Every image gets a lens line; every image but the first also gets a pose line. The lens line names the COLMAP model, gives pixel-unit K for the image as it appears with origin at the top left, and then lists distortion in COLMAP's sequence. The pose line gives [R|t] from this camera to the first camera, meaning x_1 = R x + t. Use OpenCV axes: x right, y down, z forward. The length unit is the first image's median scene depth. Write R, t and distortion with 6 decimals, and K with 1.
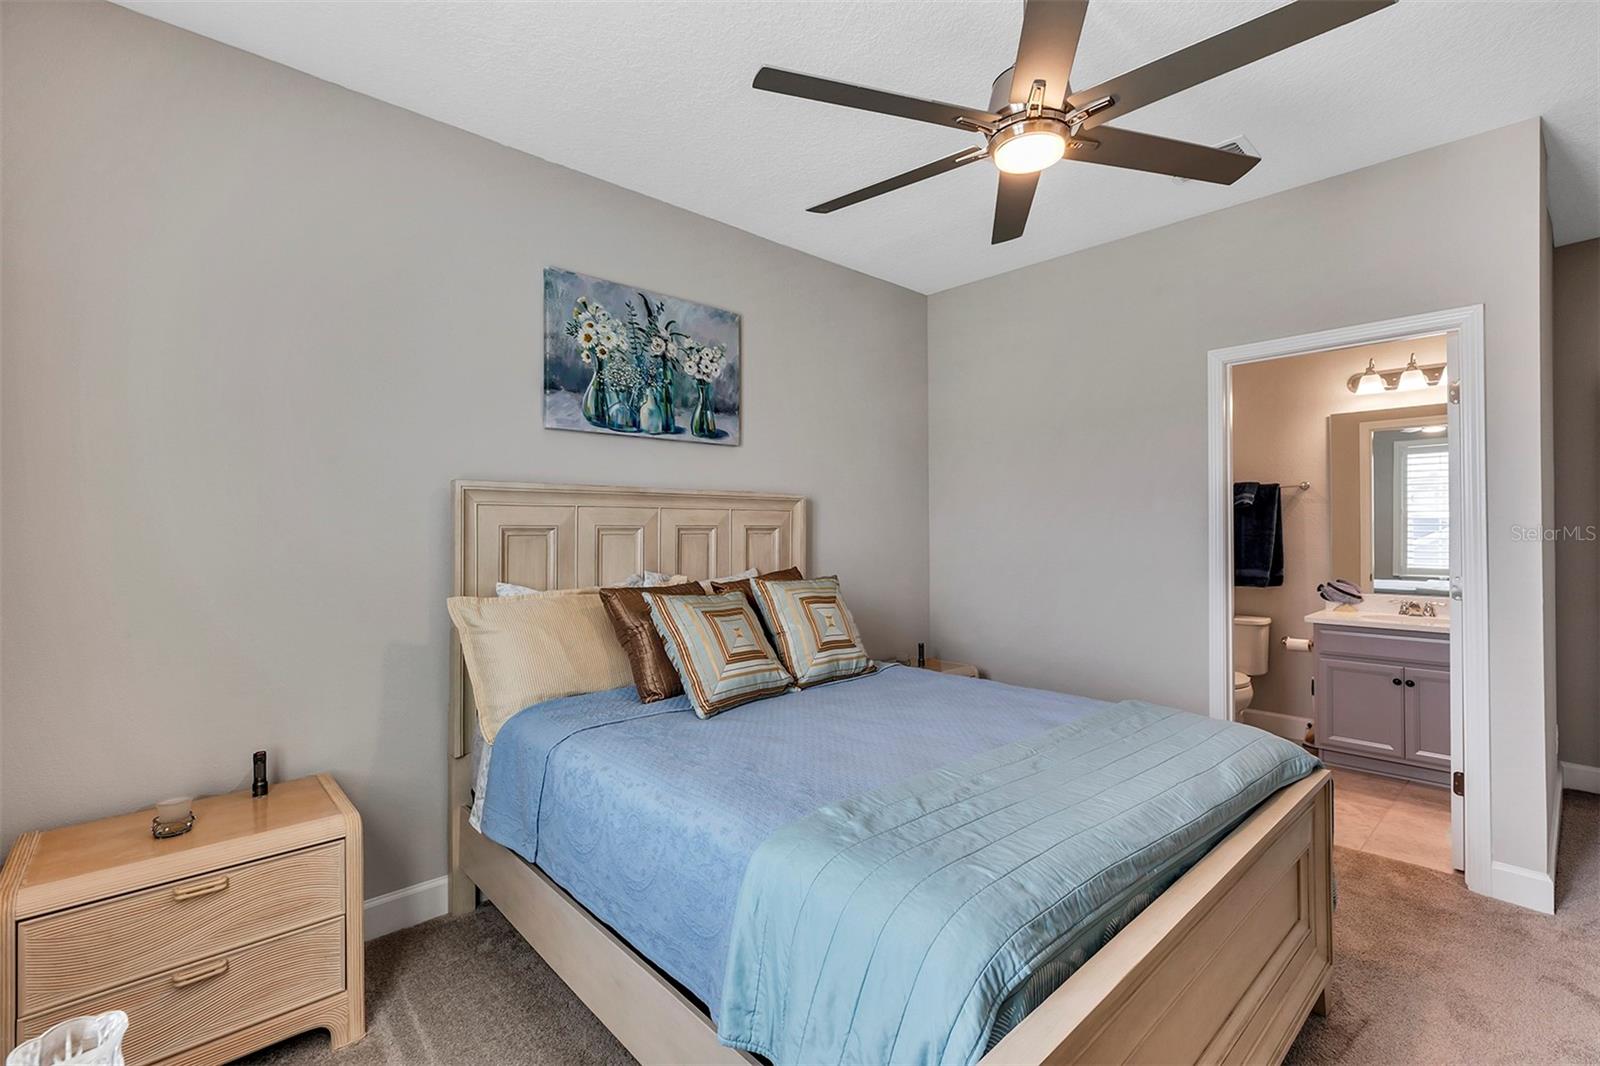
lens RADIAL K [[704.2, 0, 795.4], [0, 704.2, 531.6], [0, 0, 1]] dist [-0.000076, 0.000177]
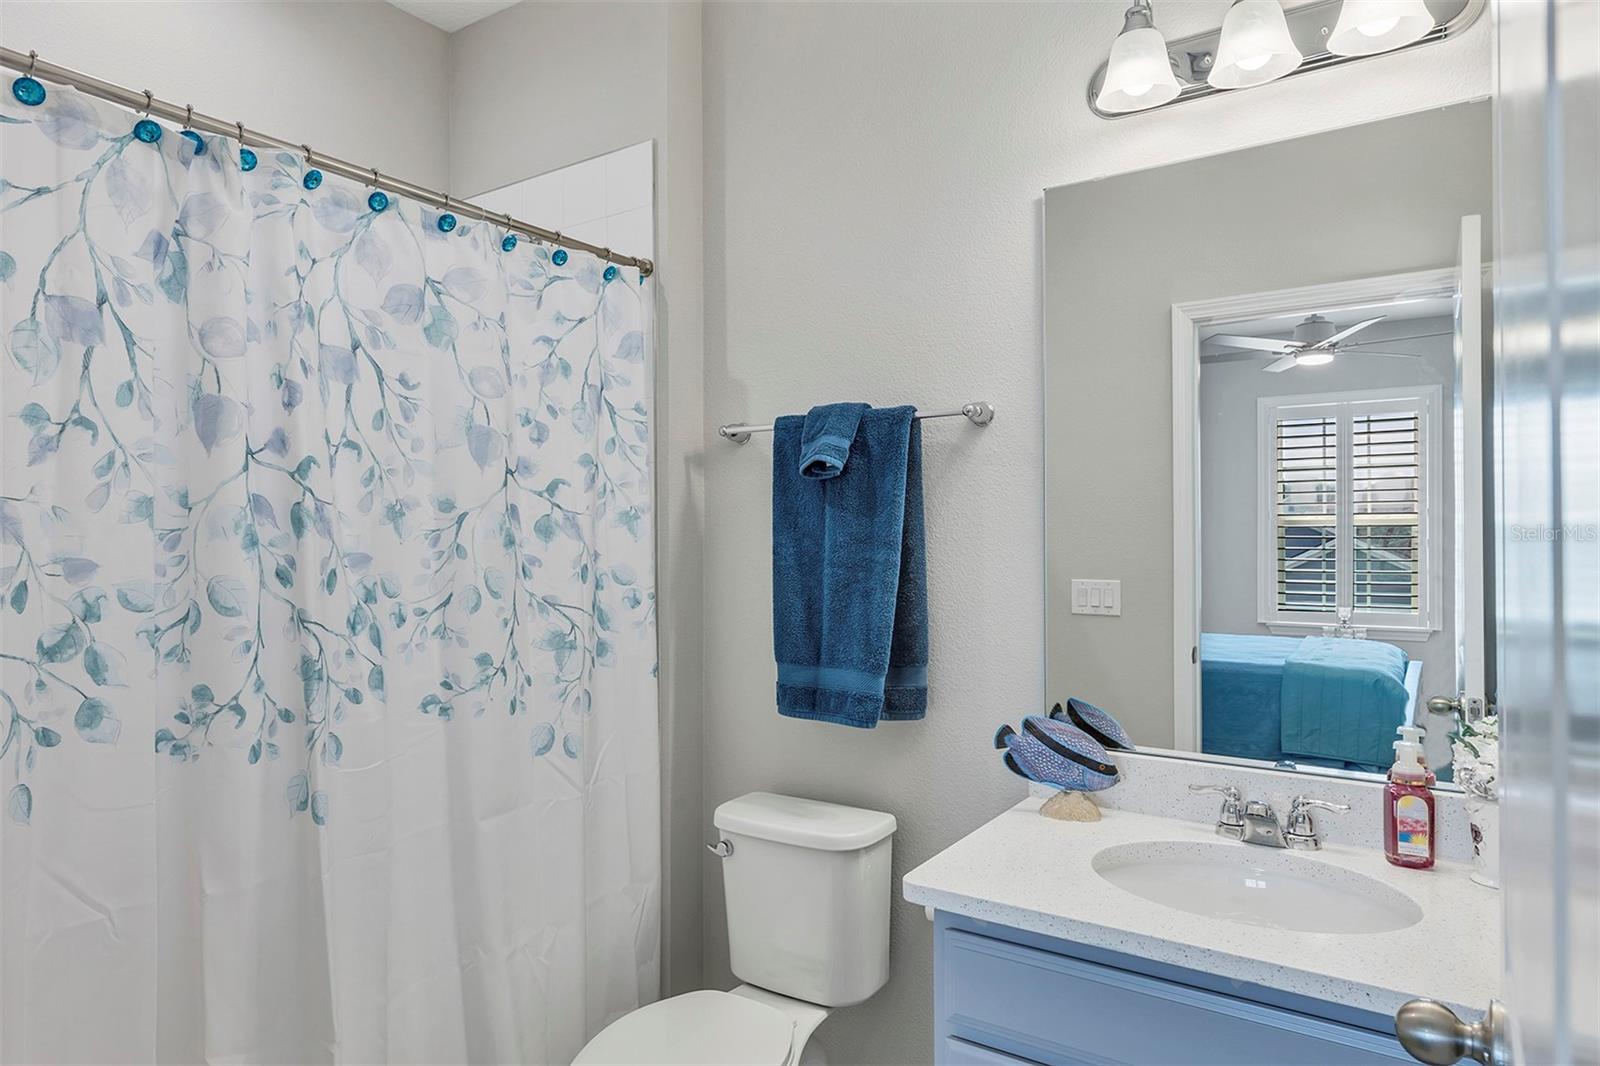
lens RADIAL K [[938.4, 0, 800.0], [0, 938.4, 533.0], [0, 0, 1]] dist [-0.001293, -0.000074]
pose [[0.972685, 0.002469, 0.232115, 0.539464], [-0.000857, 0.999975, -0.007048, -0.006092], [-0.232126, 0.006657, 0.972663, 0.595187]]
